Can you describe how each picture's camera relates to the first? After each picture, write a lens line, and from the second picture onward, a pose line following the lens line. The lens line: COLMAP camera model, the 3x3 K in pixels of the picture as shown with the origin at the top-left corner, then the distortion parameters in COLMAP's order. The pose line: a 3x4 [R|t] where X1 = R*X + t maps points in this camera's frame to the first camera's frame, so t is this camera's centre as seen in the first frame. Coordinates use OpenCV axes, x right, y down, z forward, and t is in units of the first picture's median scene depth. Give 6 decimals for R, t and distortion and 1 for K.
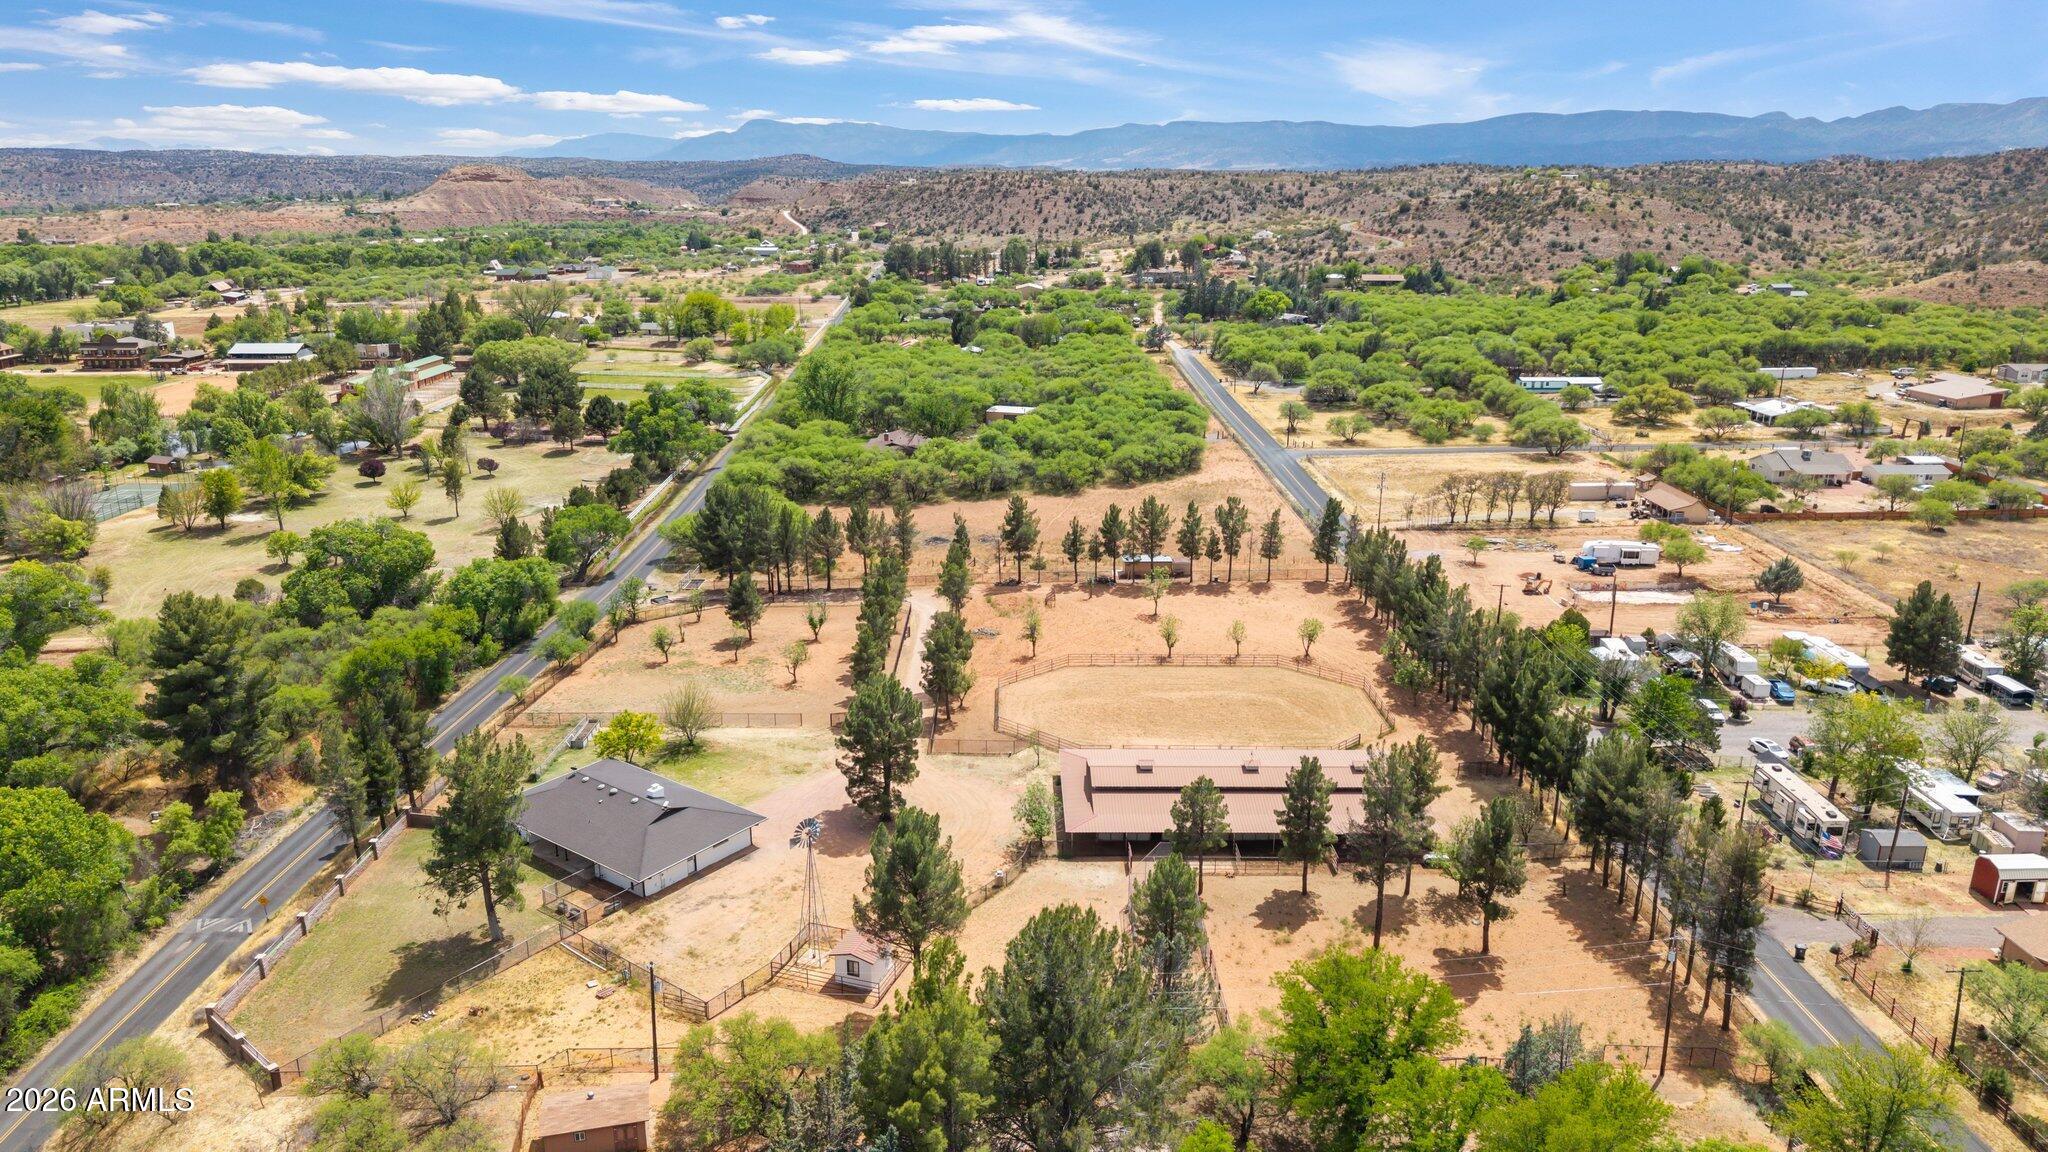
lens RADIAL K [[1343.3, 0, 1024.0], [0, 1343.3, 576.0], [0, 0, 1]] dist [0.026667, -0.039259]
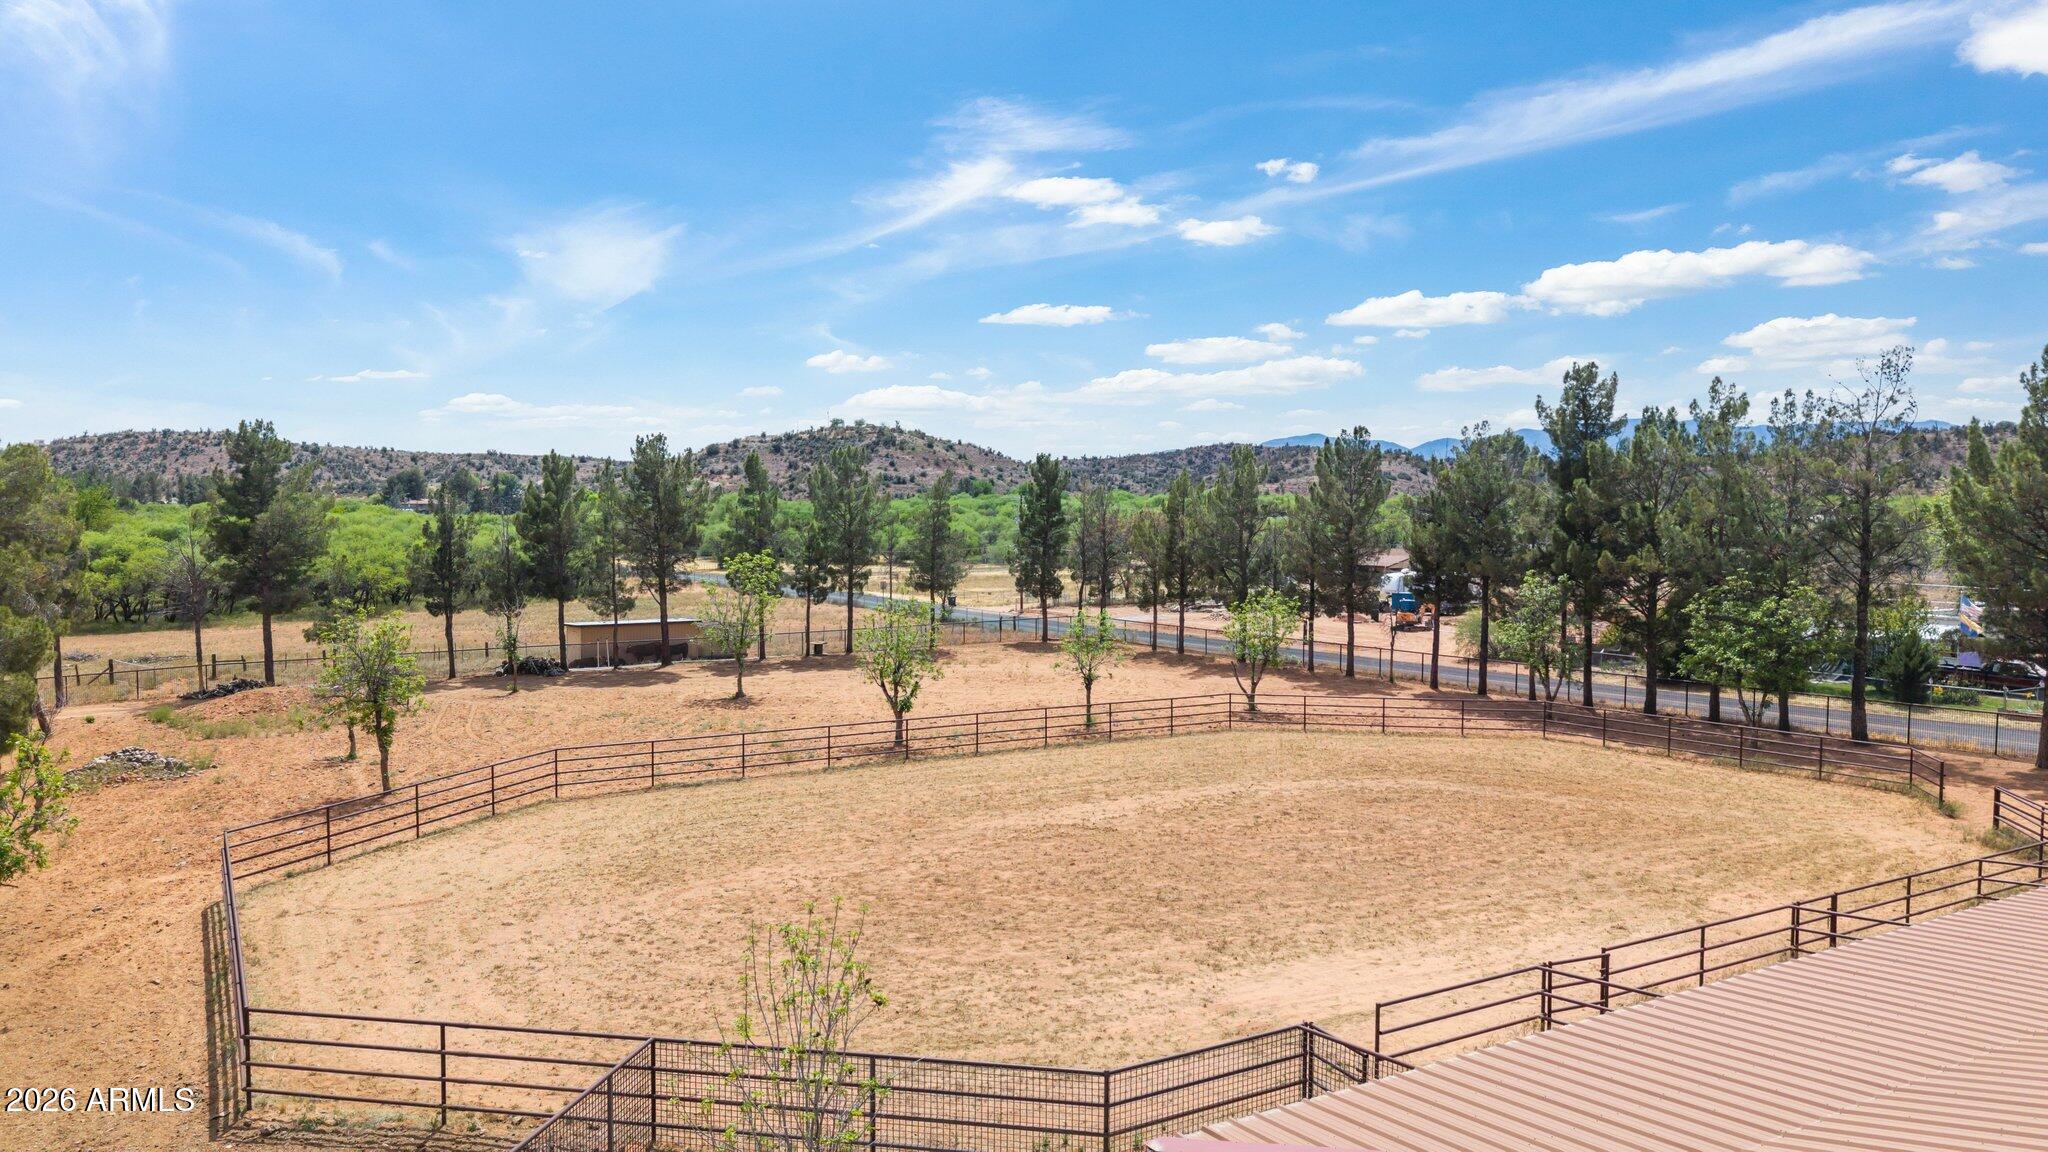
lens RADIAL K [[1333.7, 0, 1024.0], [0, 1333.7, 576.0], [0, 0, 1]] dist [0.070709, -0.104796]
pose [[0.855533, -0.019368, 0.517386, -0.004984], [0.146105, 0.967718, -0.205368, 0.023538], [-0.496706, 0.251292, 0.830744, 0.193280]]
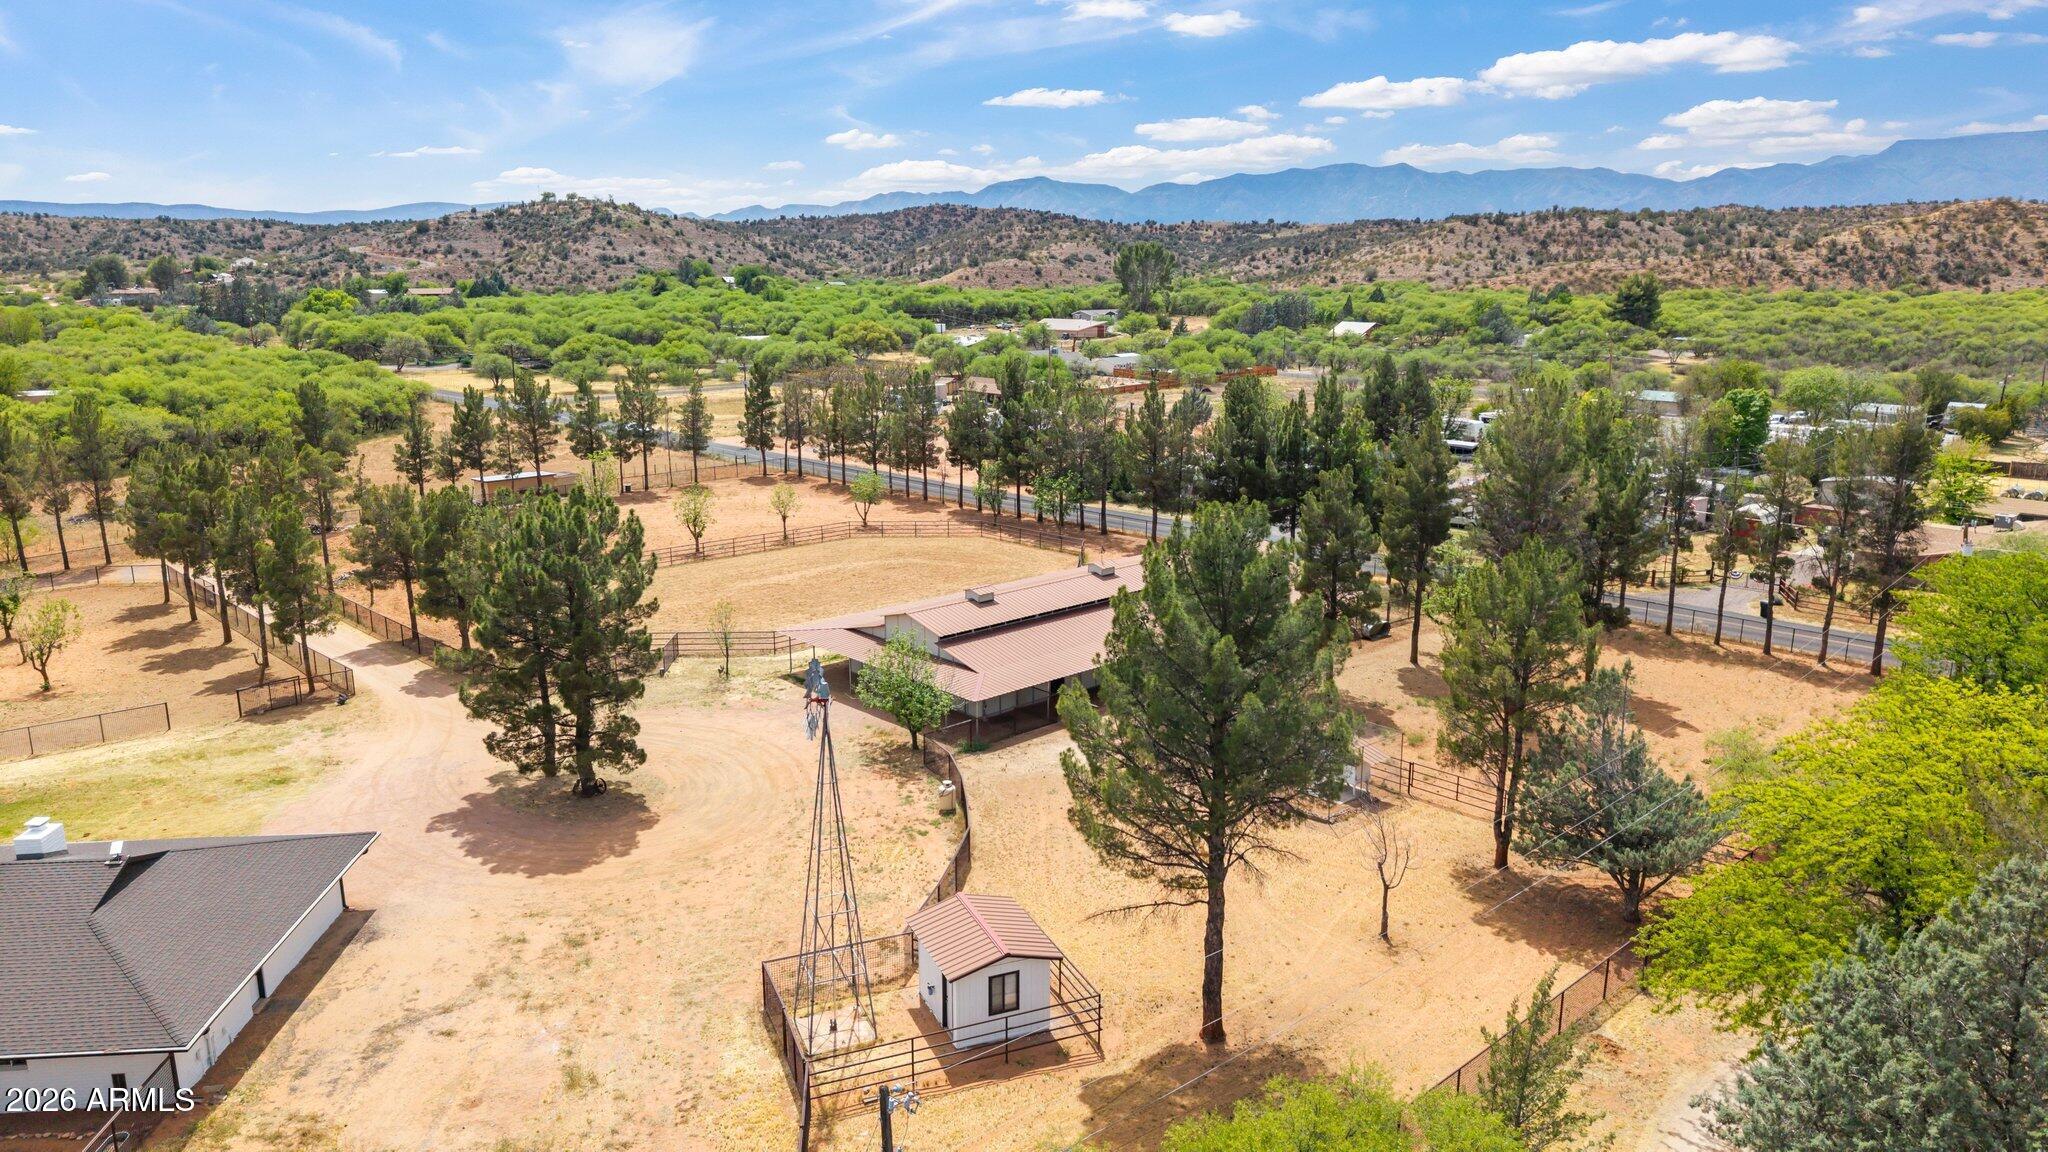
lens RADIAL K [[1343.3, 0, 1024.0], [0, 1343.3, 576.0], [0, 0, 1]] dist [0.026667, -0.039259]
pose [[0.735013, -0.154087, 0.660313, -0.056998], [0.196069, 0.980533, 0.010563, 0.025592], [-0.649086, 0.121703, 0.750916, 0.103749]]
